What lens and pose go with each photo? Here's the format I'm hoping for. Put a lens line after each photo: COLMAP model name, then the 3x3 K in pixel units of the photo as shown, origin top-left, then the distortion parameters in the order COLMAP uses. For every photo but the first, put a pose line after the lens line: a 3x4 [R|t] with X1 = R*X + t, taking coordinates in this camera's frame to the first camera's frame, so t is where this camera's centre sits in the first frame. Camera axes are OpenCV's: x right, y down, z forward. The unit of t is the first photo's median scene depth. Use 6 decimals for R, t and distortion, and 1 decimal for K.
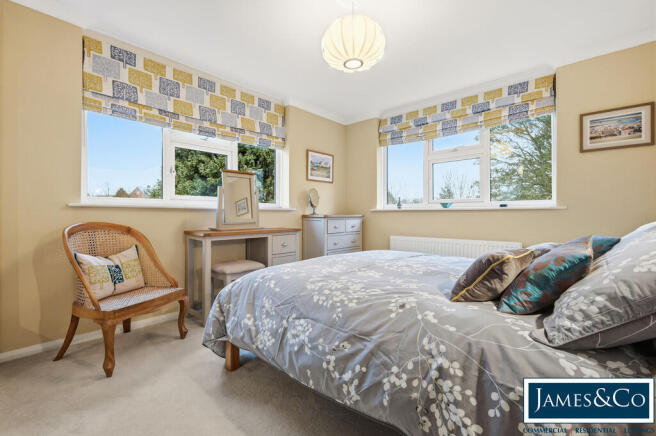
lens RADIAL K [[287.5, 0, 327.0], [0, 287.5, 215.2], [0, 0, 1]] dist [-0.000016, 0.000035]
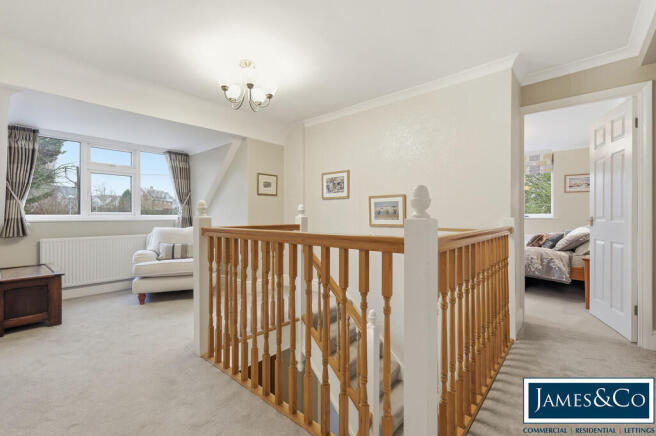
lens RADIAL K [[287.5, 0, 329.1], [0, 287.5, 219.6], [0, 0, 1]] dist [-0.000016, 0.000035]
pose [[0.999653, 0.001364, 0.026295, -0.997091], [-0.001627, 0.999949, 0.009973, -0.037426], [-0.026280, -0.010012, 0.999604, -1.178635]]
